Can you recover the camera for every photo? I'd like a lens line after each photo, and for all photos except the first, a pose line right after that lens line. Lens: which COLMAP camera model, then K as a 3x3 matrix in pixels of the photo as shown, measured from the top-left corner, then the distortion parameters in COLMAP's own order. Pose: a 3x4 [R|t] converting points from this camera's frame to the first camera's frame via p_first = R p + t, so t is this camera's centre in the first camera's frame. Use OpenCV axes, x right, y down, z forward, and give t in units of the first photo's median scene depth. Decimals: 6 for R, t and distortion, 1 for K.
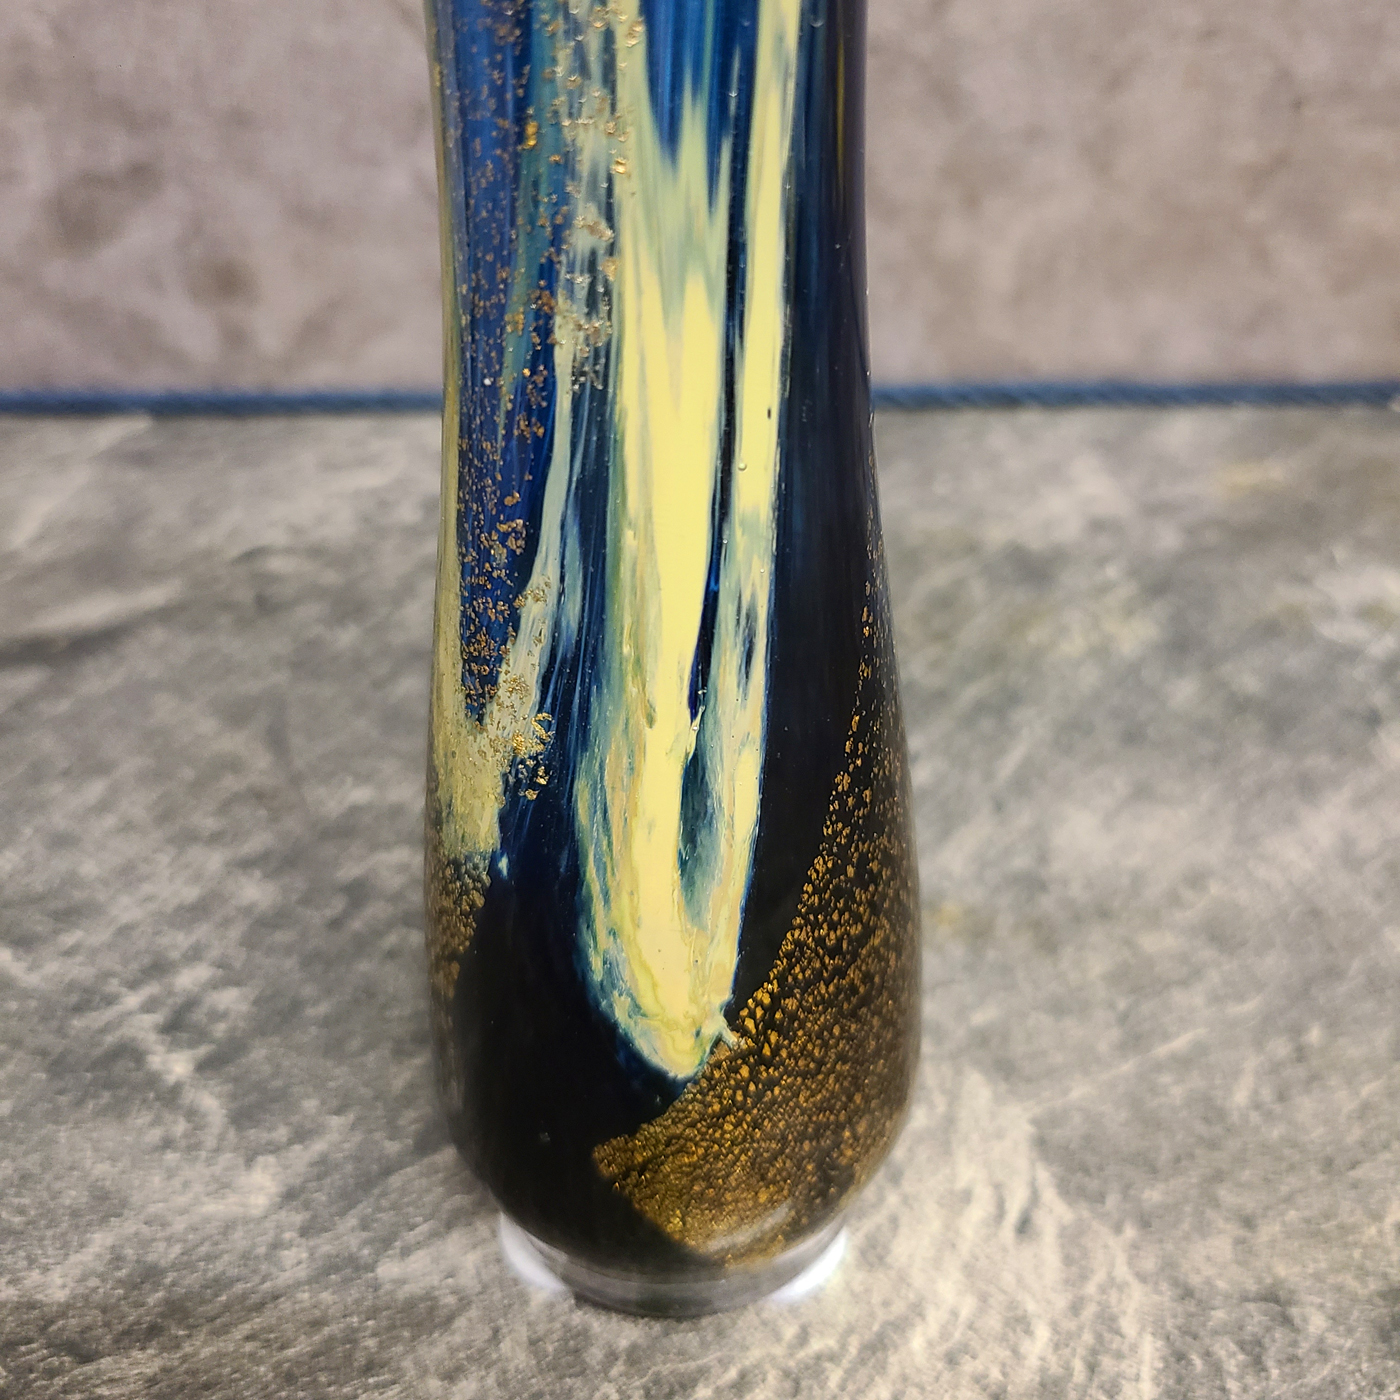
lens RADIAL K [[1394.1, 0, 704.2], [0, 1394.1, 647.4], [0, 0, 1]] dist [-0.014465, 0.000000]
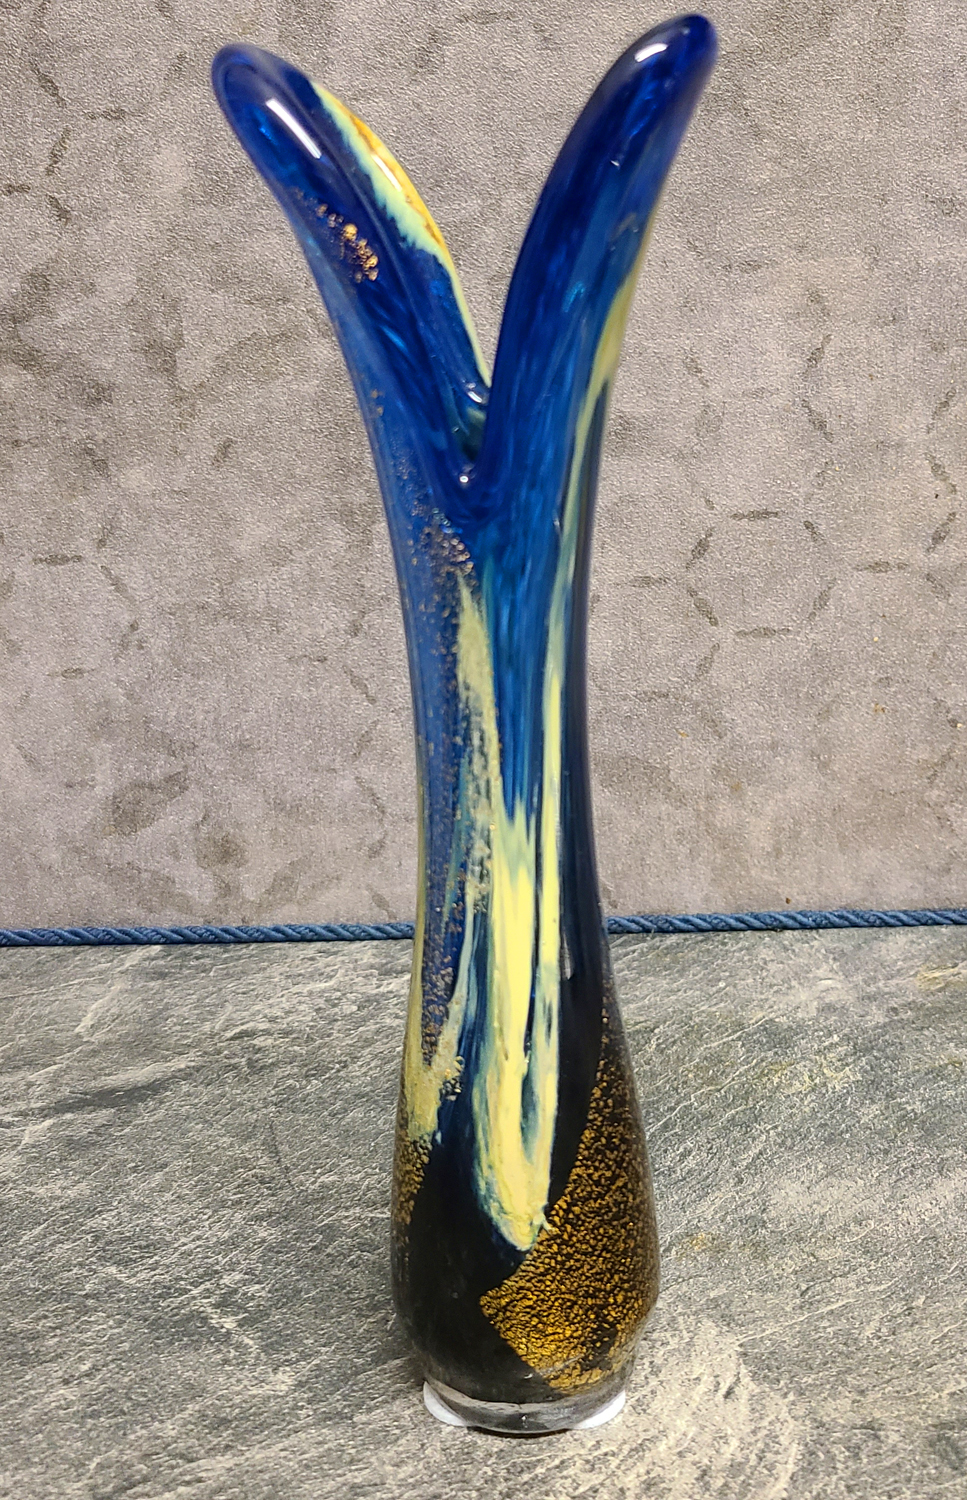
lens RADIAL K [[1525.6, 0, 540.9], [0, 1525.6, 750.2], [0, 0, 1]] dist [-0.016886, 0.000000]
pose [[0.999353, -0.018354, -0.030939, 0.075470], [0.008310, 0.954571, -0.297868, 0.230049], [0.035000, 0.297418, 0.954106, -1.101888]]
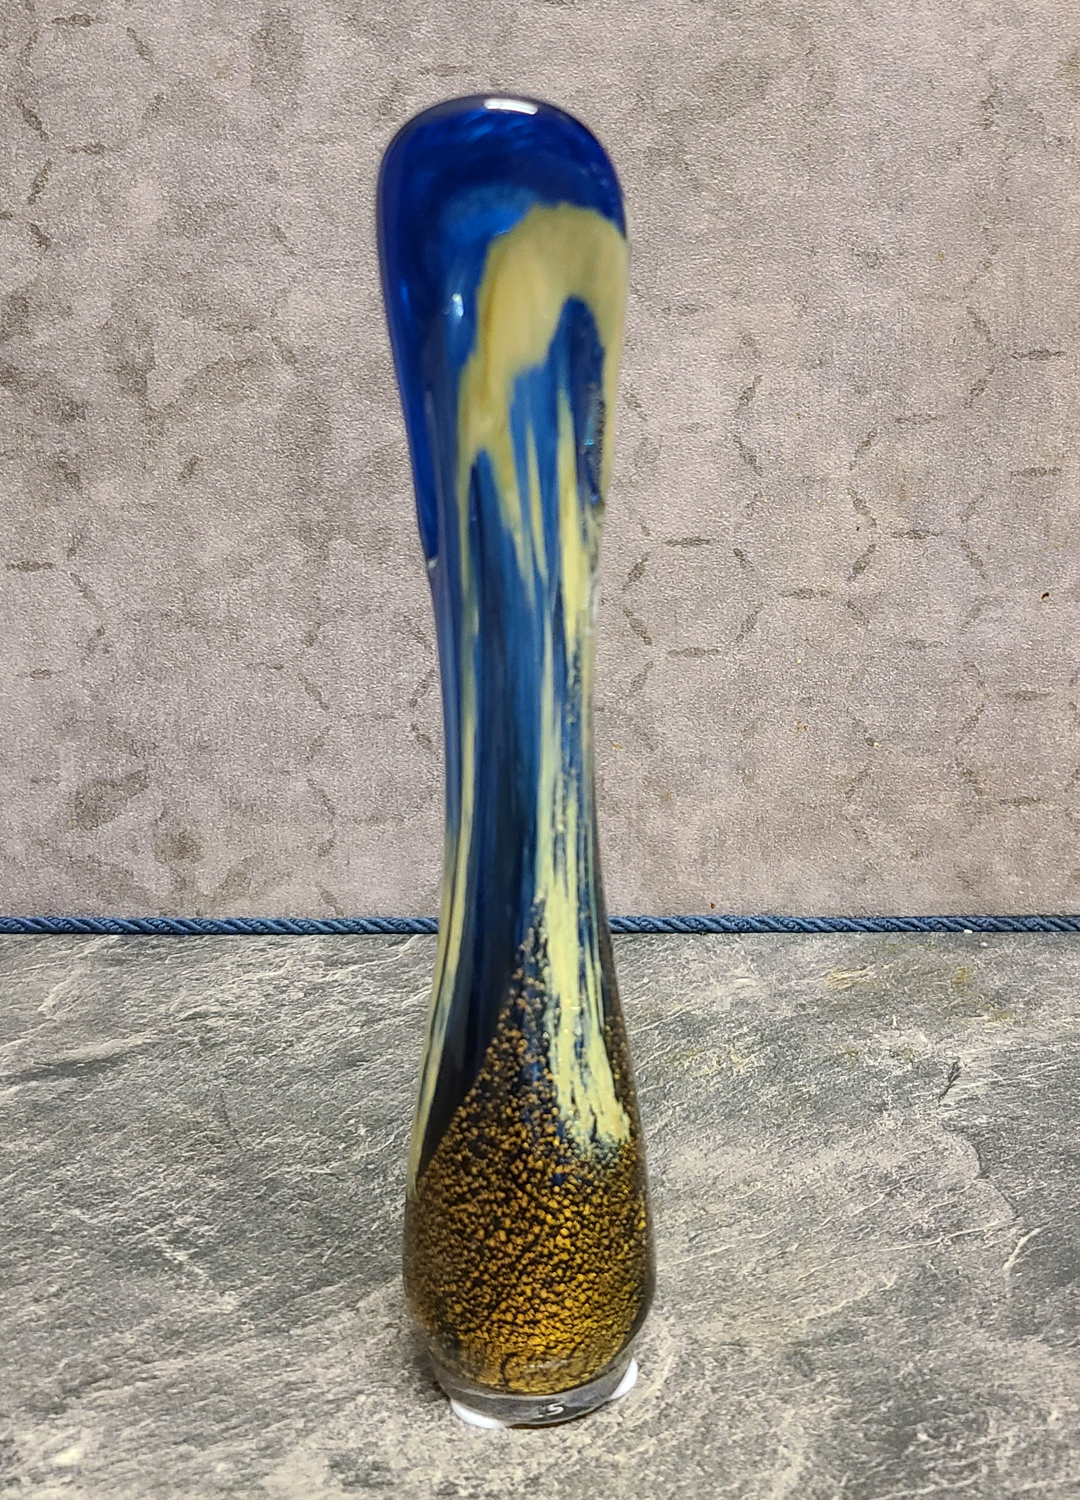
lens RADIAL K [[1658.4, 0, 550.4], [0, 1658.4, 778.0], [0, 0, 1]] dist [-0.018374, 0.000000]
pose [[0.999935, 0.005555, -0.009964, 0.163511], [-0.008230, 0.956090, -0.292957, 0.399901], [0.007899, 0.293020, 0.956074, -1.563865]]
